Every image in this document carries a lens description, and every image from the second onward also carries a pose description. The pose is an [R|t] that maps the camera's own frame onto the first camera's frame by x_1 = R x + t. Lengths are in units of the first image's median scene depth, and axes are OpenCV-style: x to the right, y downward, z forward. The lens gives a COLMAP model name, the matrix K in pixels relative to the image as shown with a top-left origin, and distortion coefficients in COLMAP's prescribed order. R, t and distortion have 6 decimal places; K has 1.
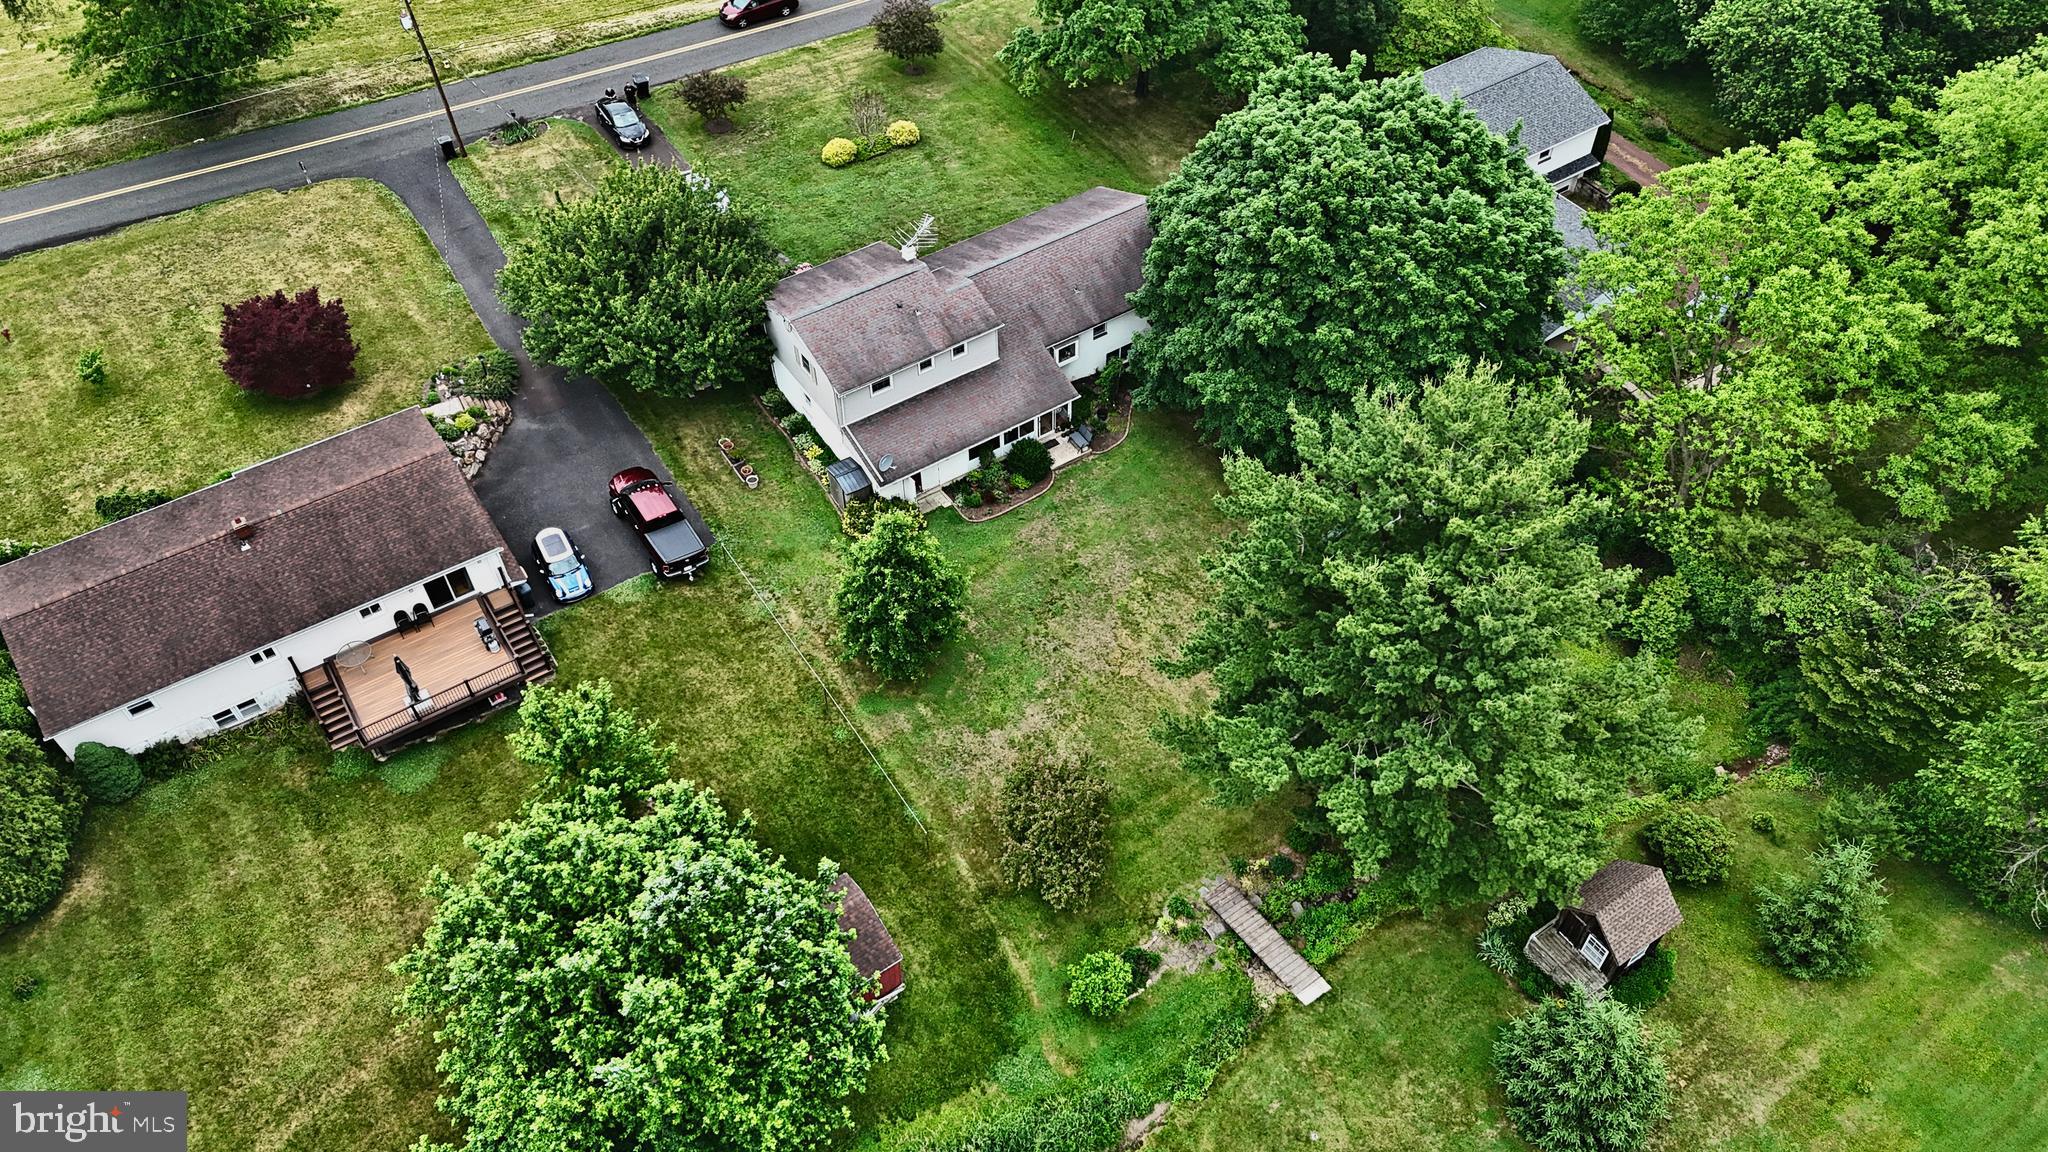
lens RADIAL K [[1483.6, 0, 1024.0], [0, 1483.6, 576.0], [0, 0, 1]] dist [0.080077, -0.074664]
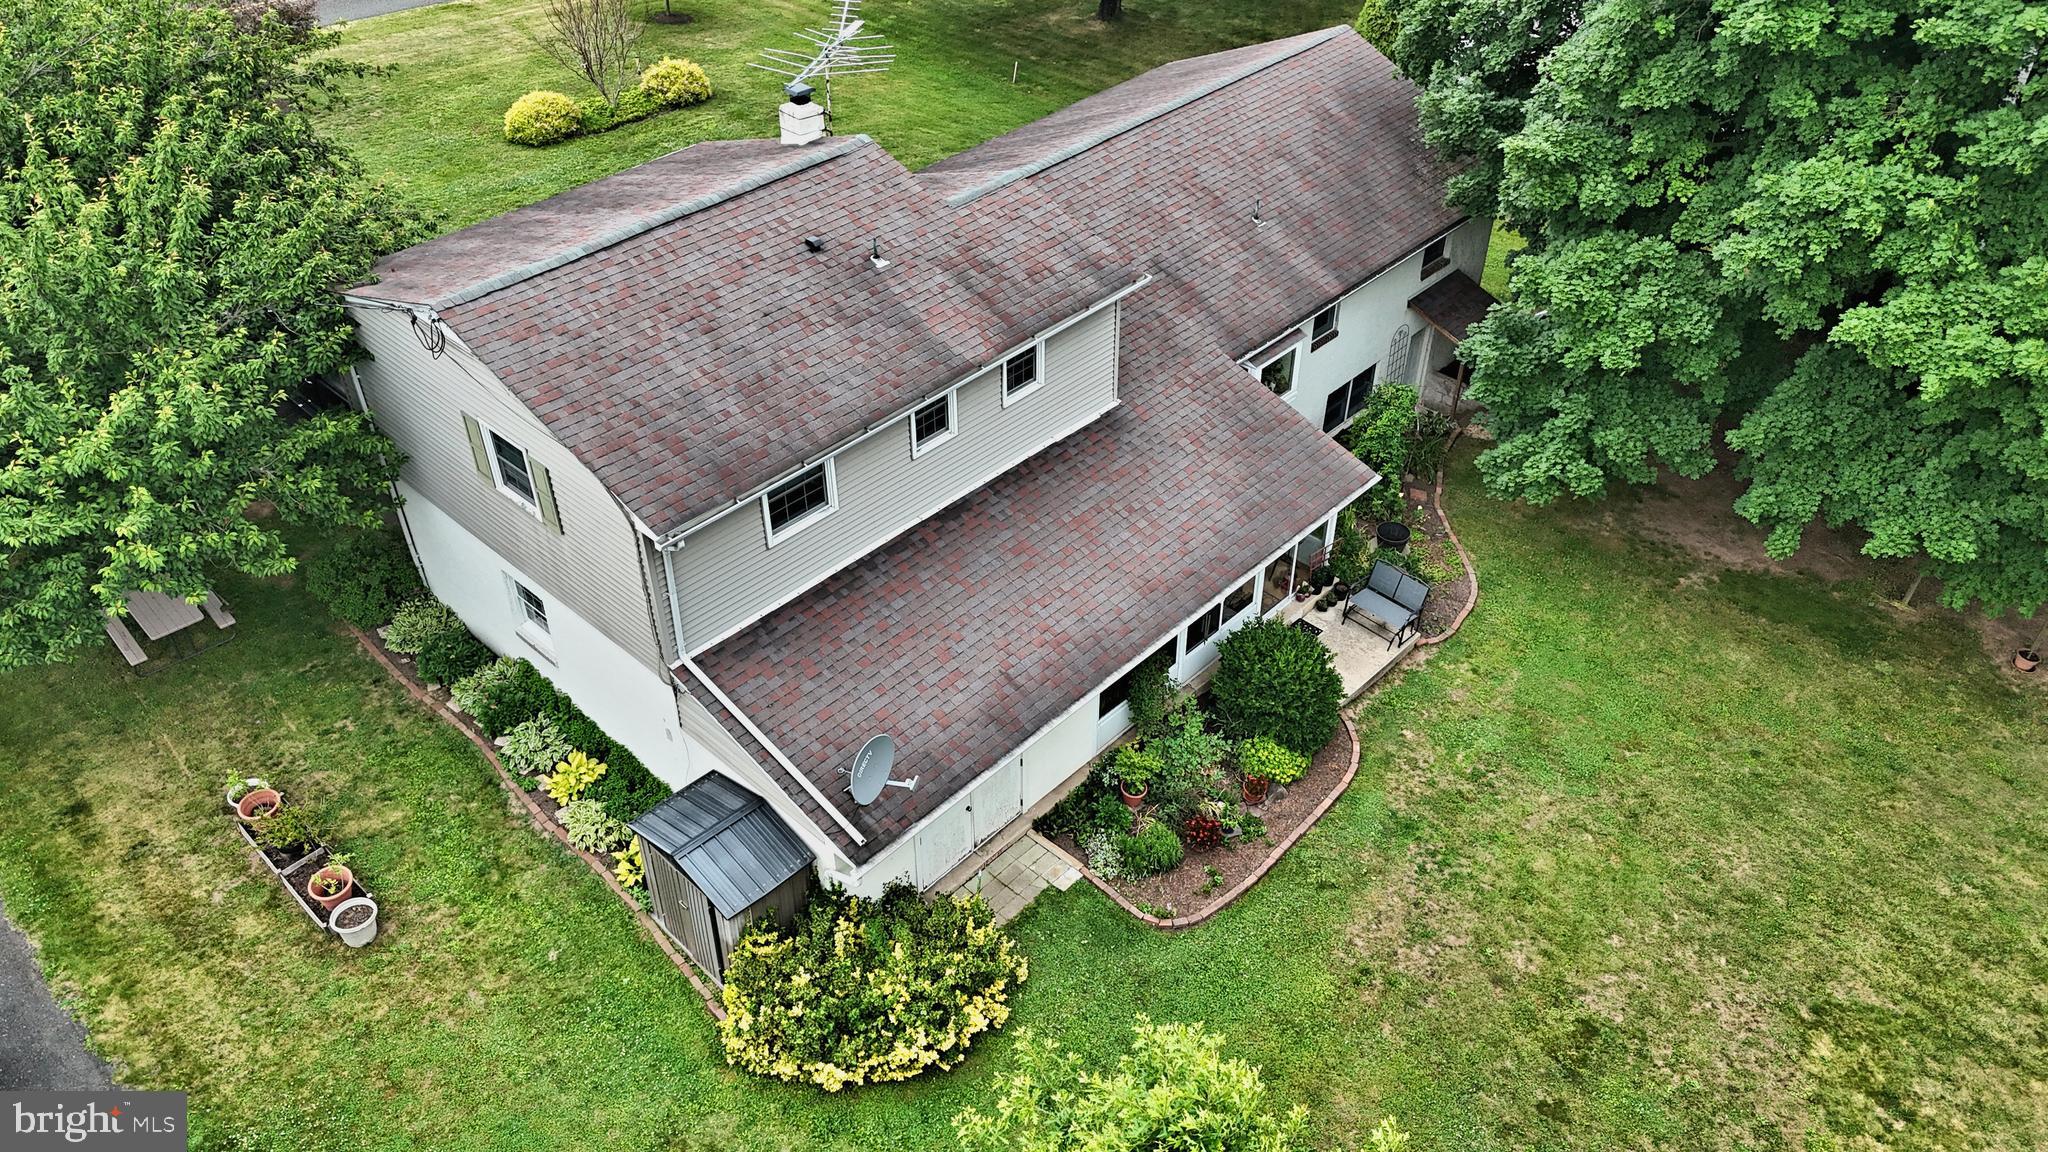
lens RADIAL K [[1458.8, 0, 1024.0], [0, 1458.8, 576.0], [0, 0, 1]] dist [0.003372, -0.000327]
pose [[0.971443, -0.137471, 0.193393, -0.107188], [0.170263, 0.971546, -0.164645, -0.060363], [-0.165256, 0.192871, 0.967208, 0.712003]]
